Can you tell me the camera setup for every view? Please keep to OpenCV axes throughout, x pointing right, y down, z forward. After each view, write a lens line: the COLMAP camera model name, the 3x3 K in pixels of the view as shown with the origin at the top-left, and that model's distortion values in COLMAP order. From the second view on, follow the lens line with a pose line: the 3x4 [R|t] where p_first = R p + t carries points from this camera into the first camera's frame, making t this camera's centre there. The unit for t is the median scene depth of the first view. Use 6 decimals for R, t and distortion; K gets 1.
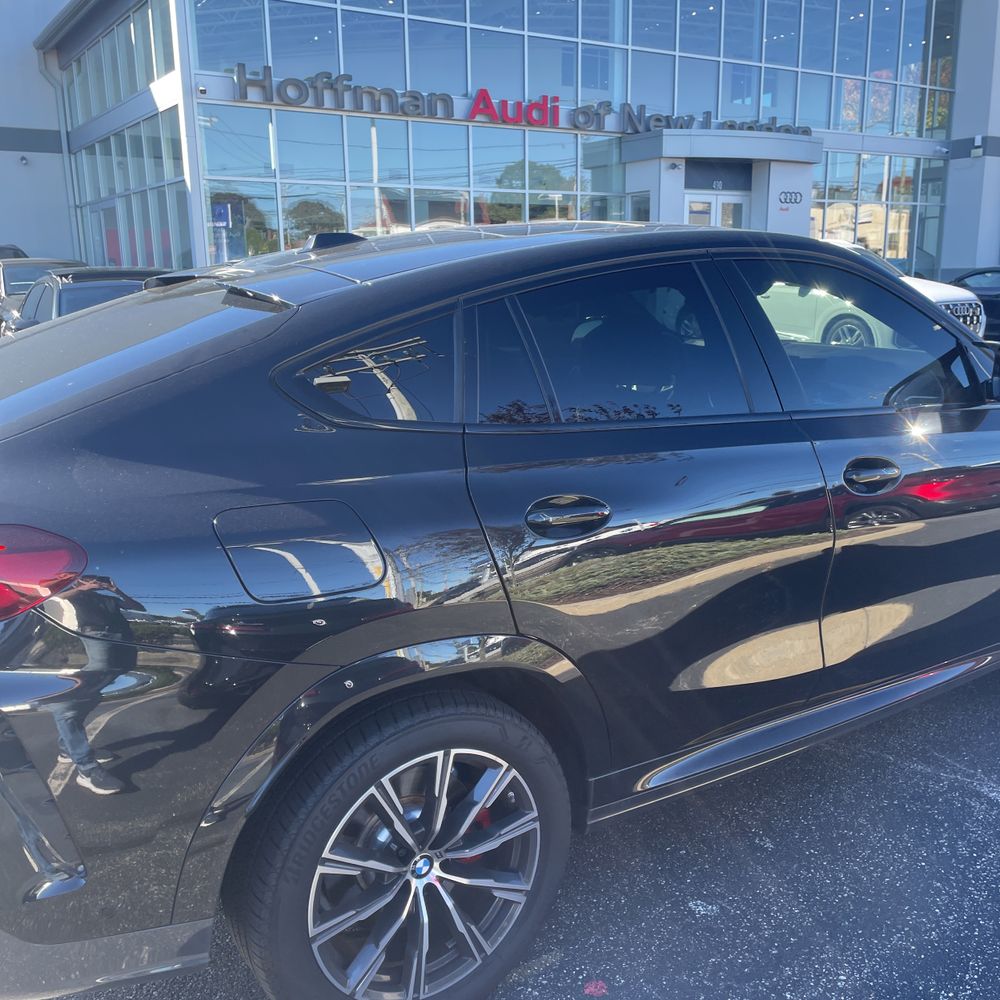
lens RADIAL K [[968.5, 0, 500.9], [0, 968.5, 515.9], [0, 0, 1]] dist [0.108873, -0.109011]
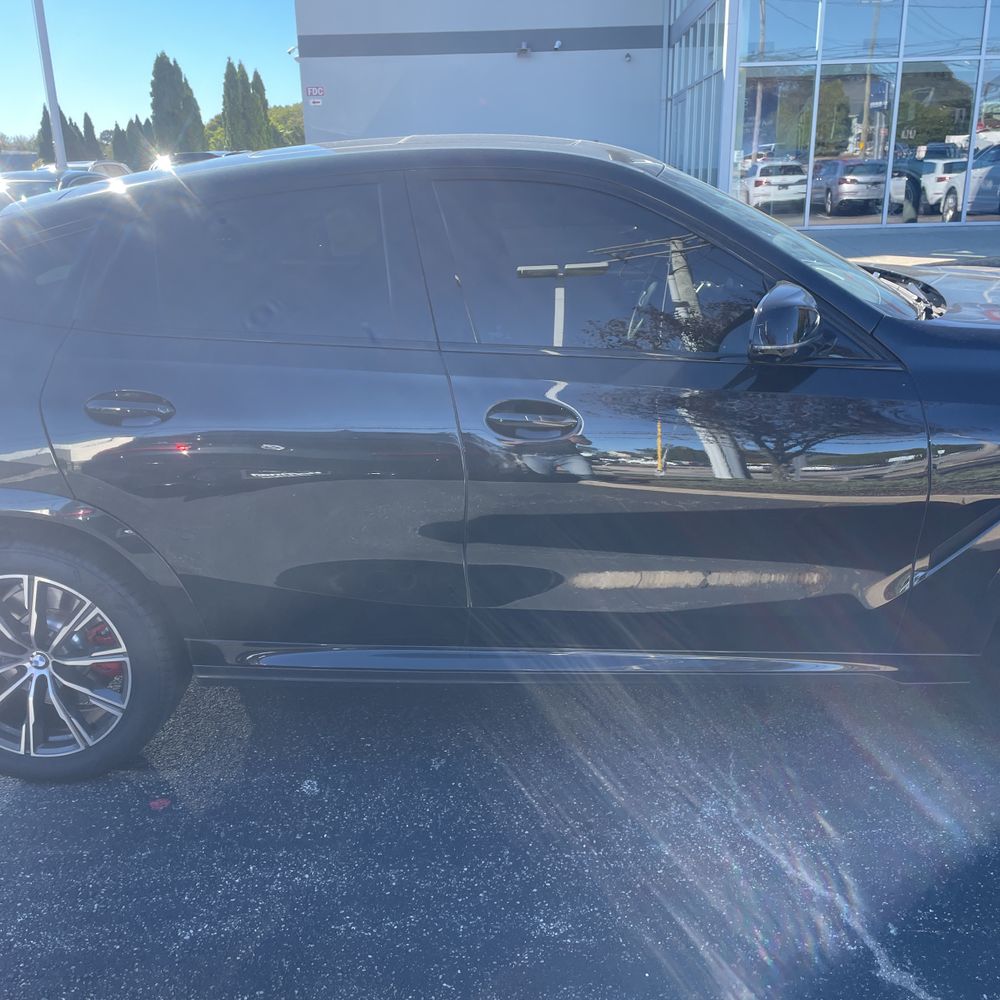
lens RADIAL K [[992.5, 0, 517.6], [0, 992.5, 496.3], [0, 0, 1]] dist [0.121535, -0.140233]
pose [[0.814438, 0.182196, -0.550904, 1.148936], [-0.137221, 0.982970, 0.122227, -0.111627], [0.563792, -0.023951, 0.825570, 0.248951]]
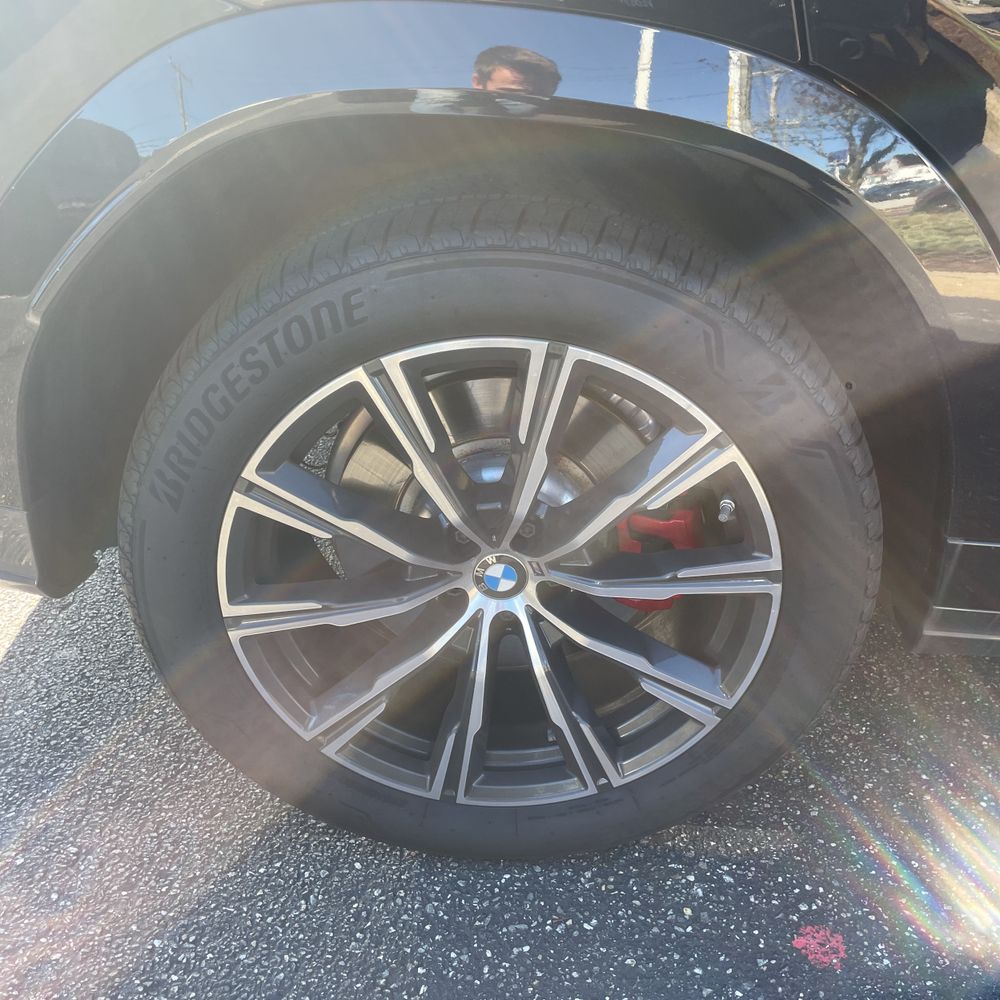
lens RADIAL K [[998.0, 0, 500.0], [0, 998.0, 500.0], [0, 0, 1]] dist [0.104295, -0.135774]
pose [[0.826976, 0.311275, -0.468207, 0.139329], [-0.168023, 0.931527, 0.322529, 0.163285], [0.536543, -0.188055, 0.822652, 0.603078]]
